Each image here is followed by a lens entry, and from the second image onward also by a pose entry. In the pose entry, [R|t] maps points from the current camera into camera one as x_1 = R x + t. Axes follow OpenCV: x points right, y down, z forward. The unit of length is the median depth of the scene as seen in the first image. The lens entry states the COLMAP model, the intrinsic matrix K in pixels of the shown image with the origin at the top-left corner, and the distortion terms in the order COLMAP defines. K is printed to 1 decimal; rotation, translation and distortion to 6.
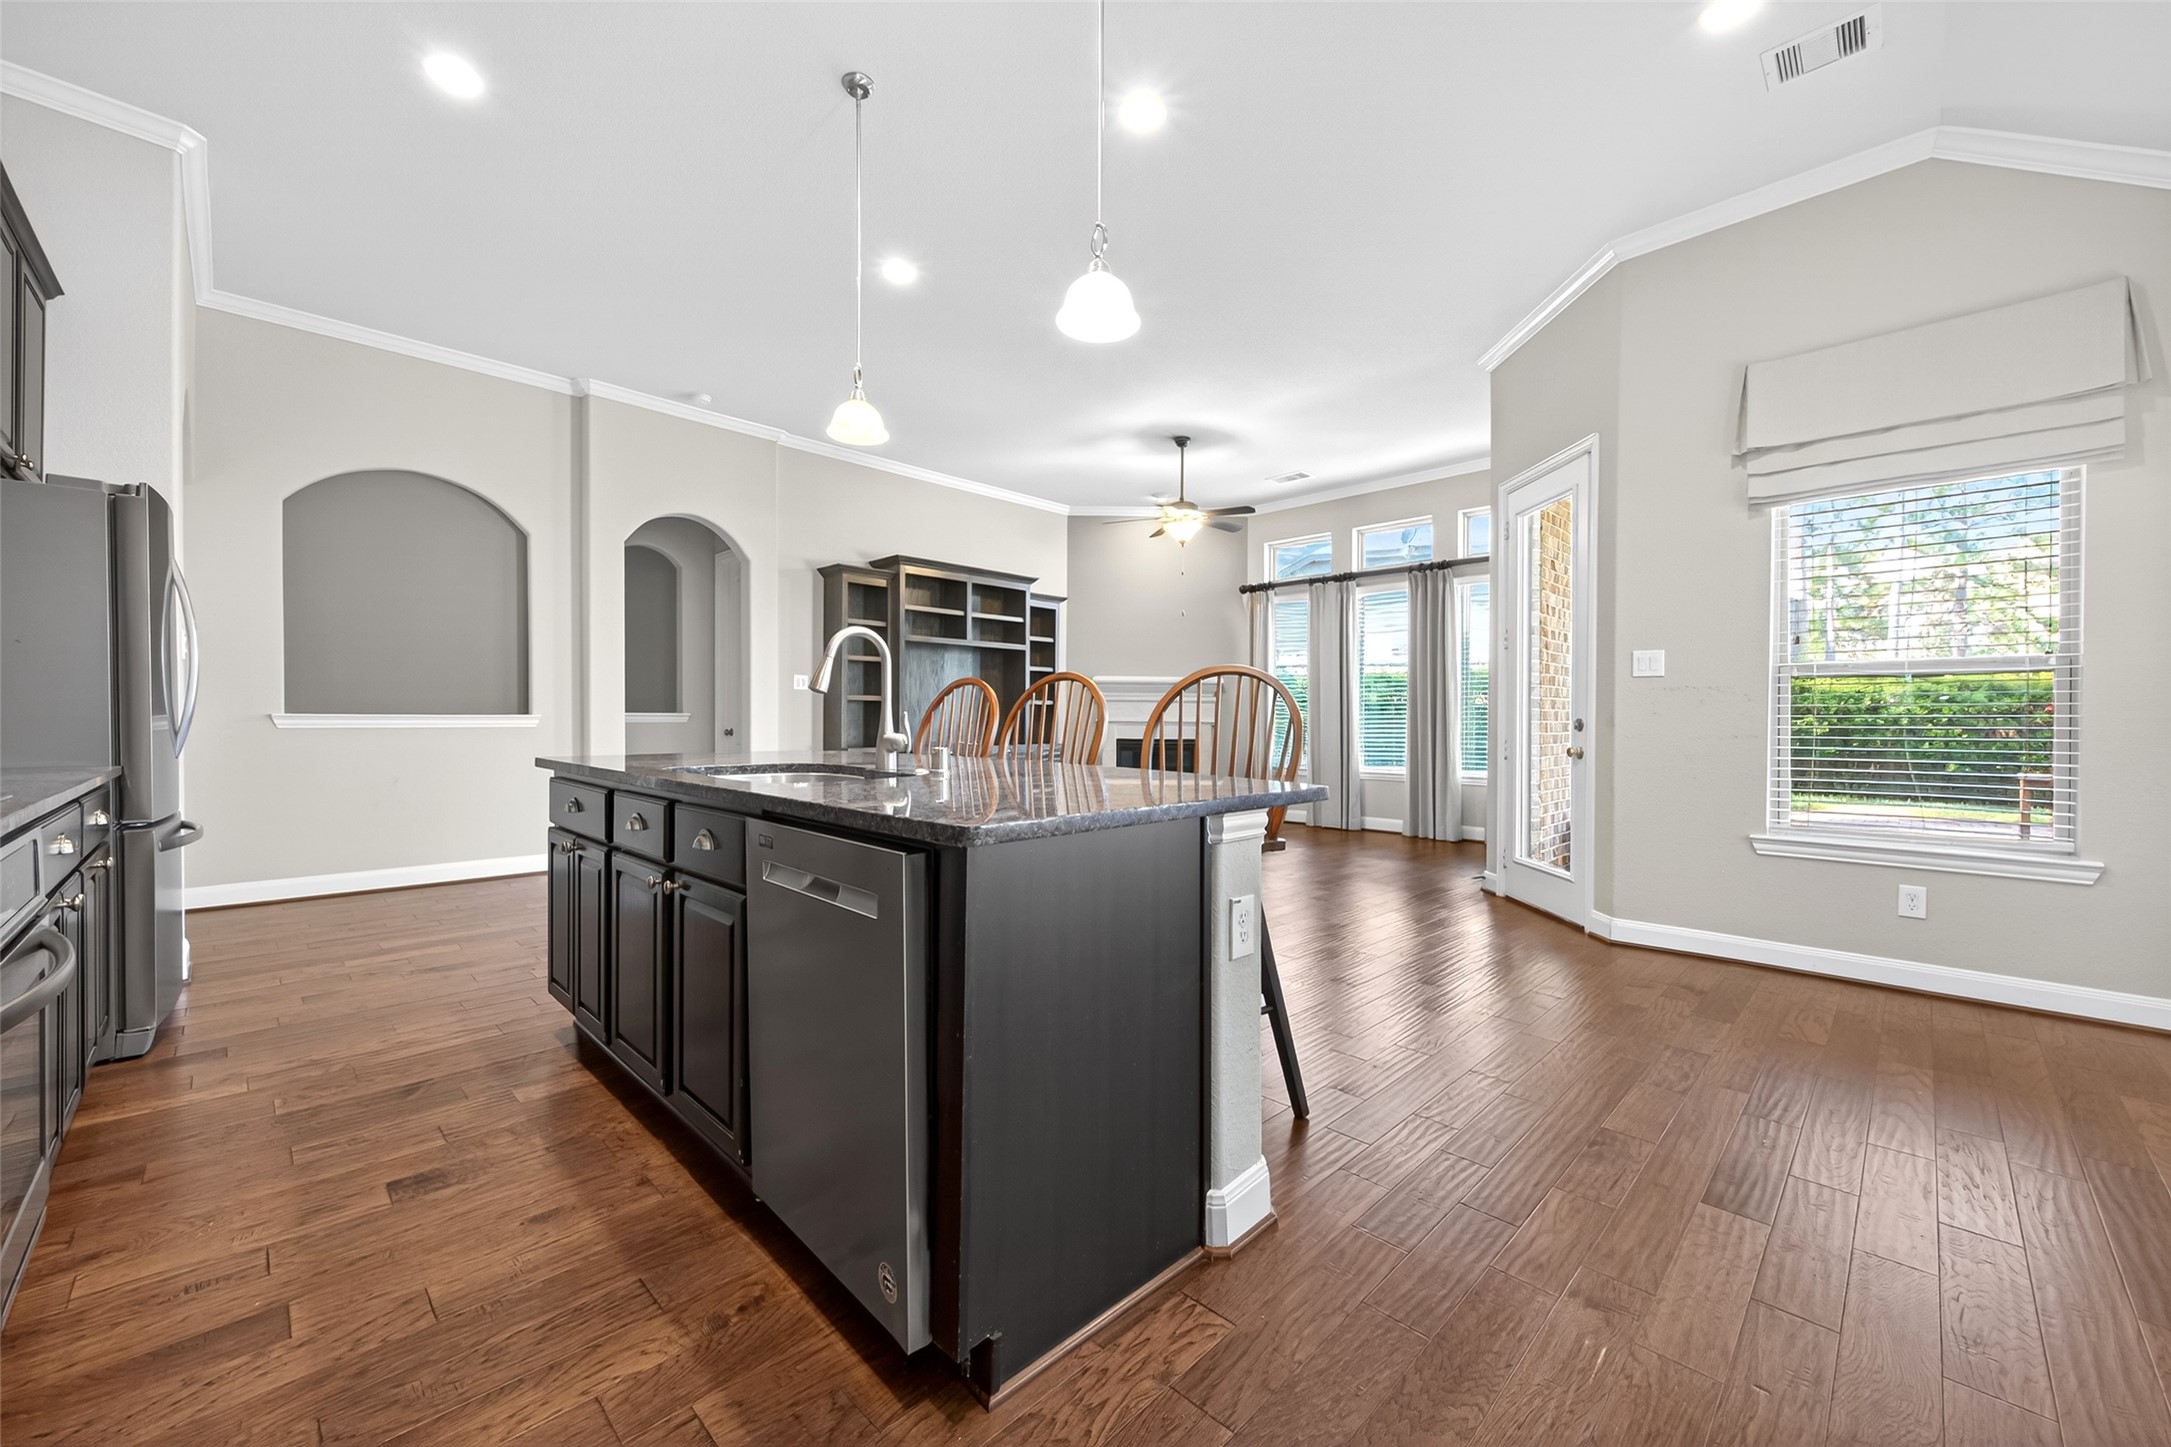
lens RADIAL K [[845.2, 0, 1090.2], [0, 845.2, 724.0], [0, 0, 1]] dist [0.002907, 0.000014]
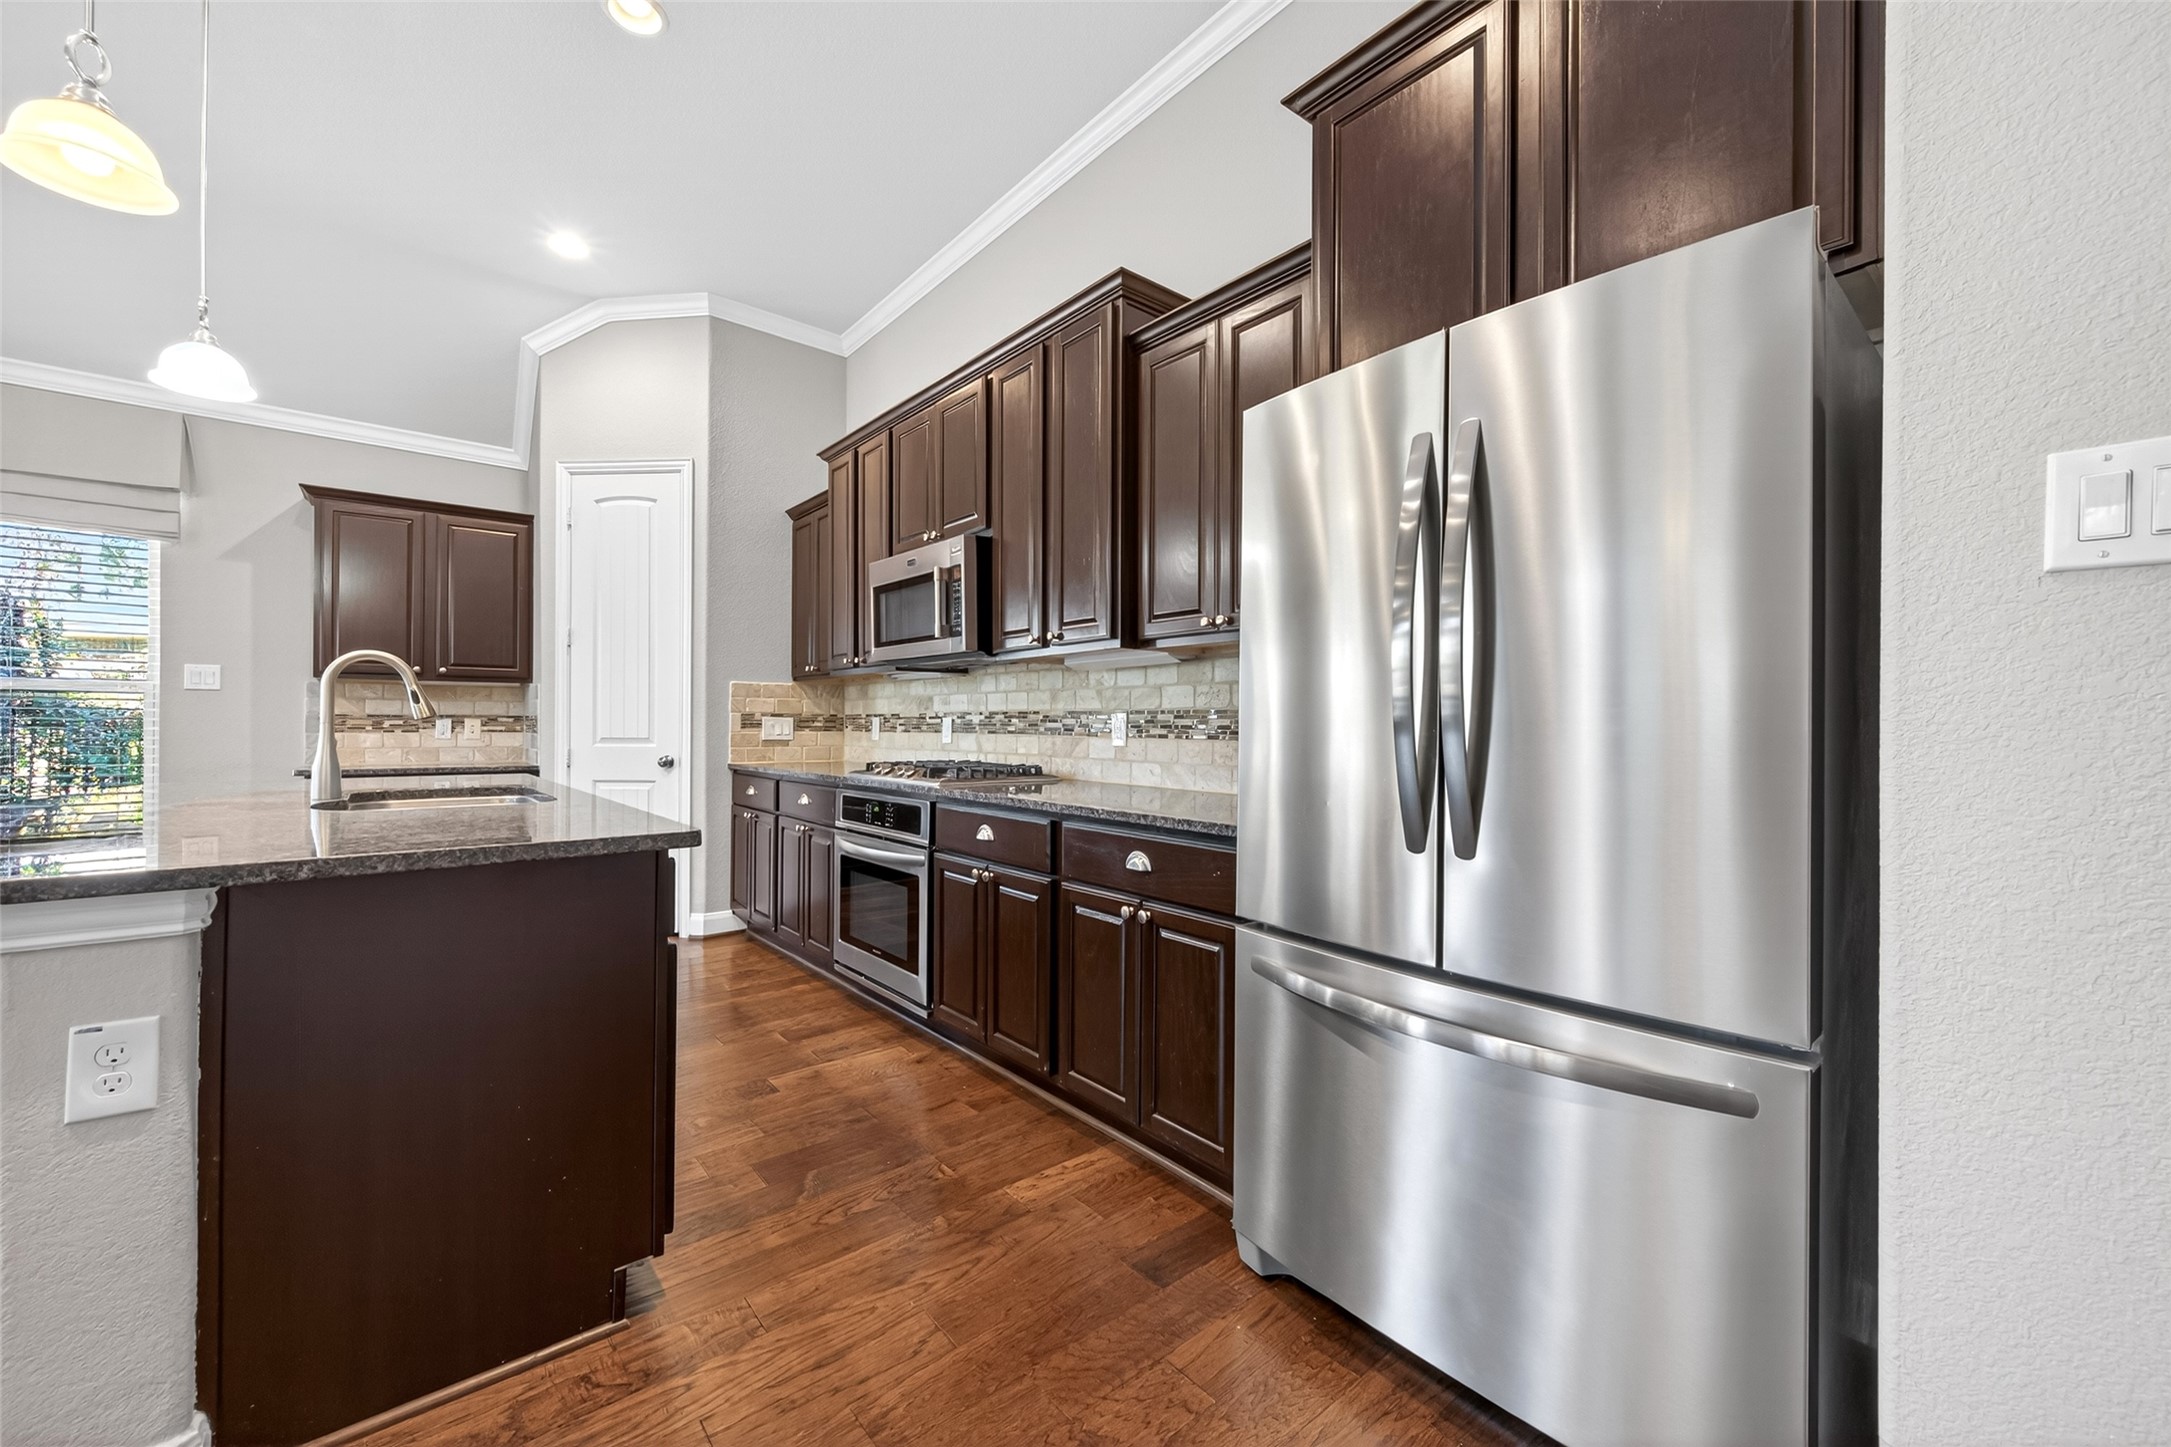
lens RADIAL K [[841.0, 0, 1090.3], [0, 841.0, 721.9], [0, 0, 1]] dist [0.008016, -0.000155]
pose [[-0.995989, -0.010257, 0.088887, -0.936754], [-0.009724, 0.999932, 0.006435, -0.035060], [-0.088947, 0.005545, -0.996021, 1.492076]]
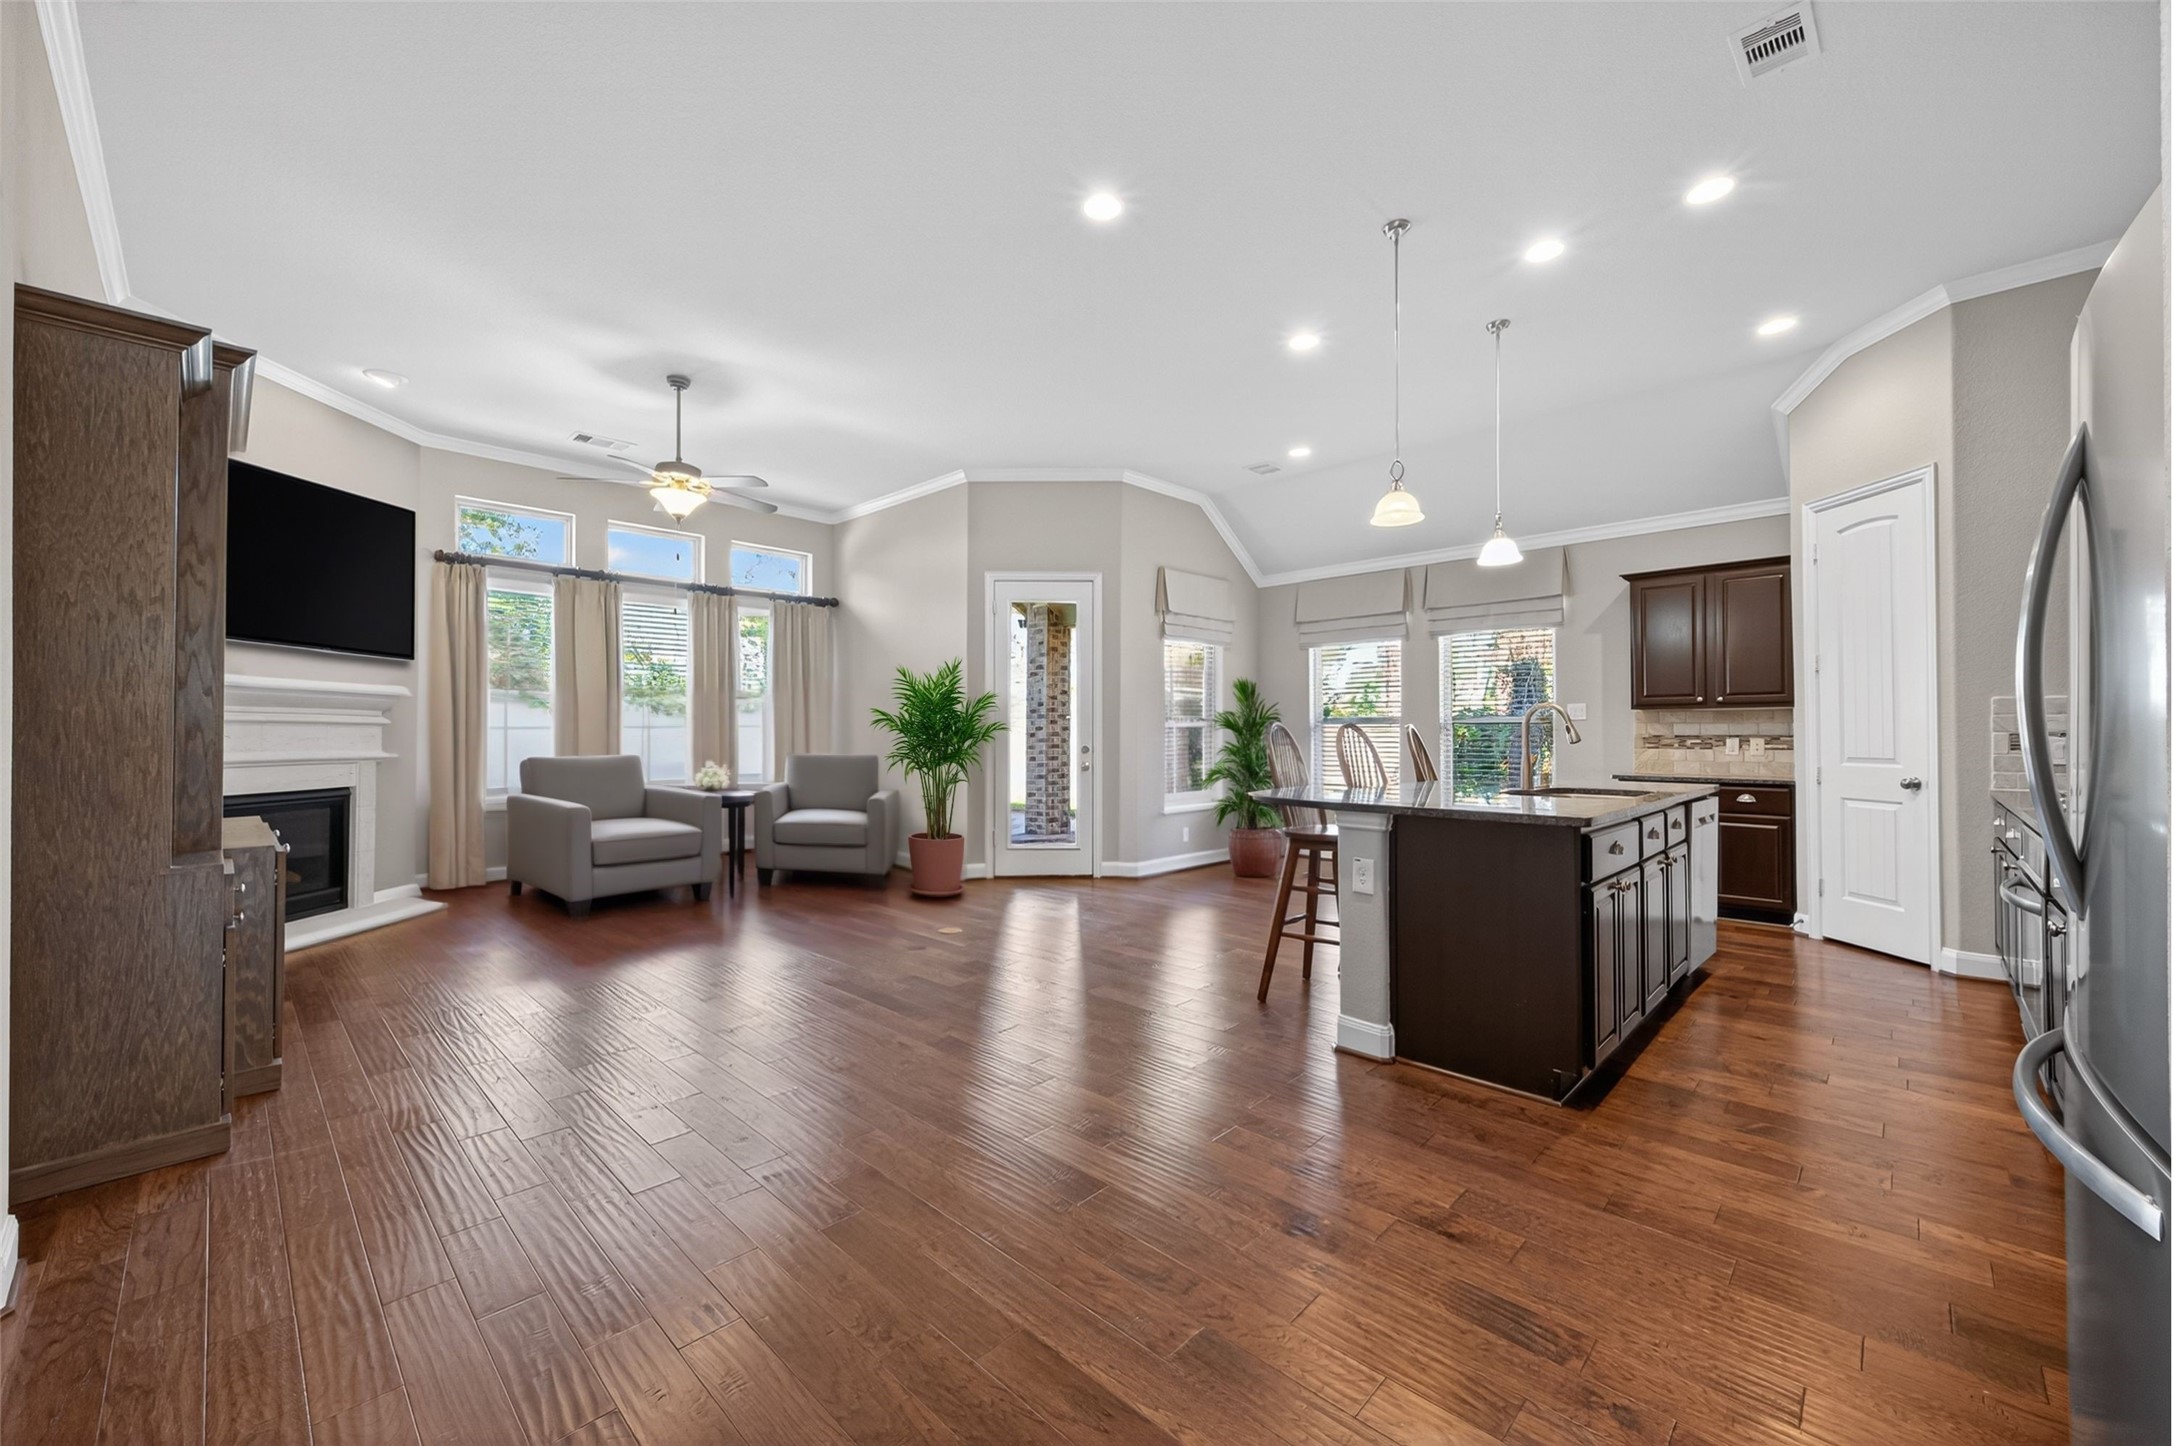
lens RADIAL K [[846.4, 0, 1091.8], [0, 846.4, 723.5], [0, 0, 1]] dist [0.002907, 0.000014]
pose [[-0.016570, 0.005800, 0.999846, -1.496242], [0.010226, 0.999932, -0.005631, -0.056797], [-0.999810, 0.010131, -0.016628, 1.498670]]
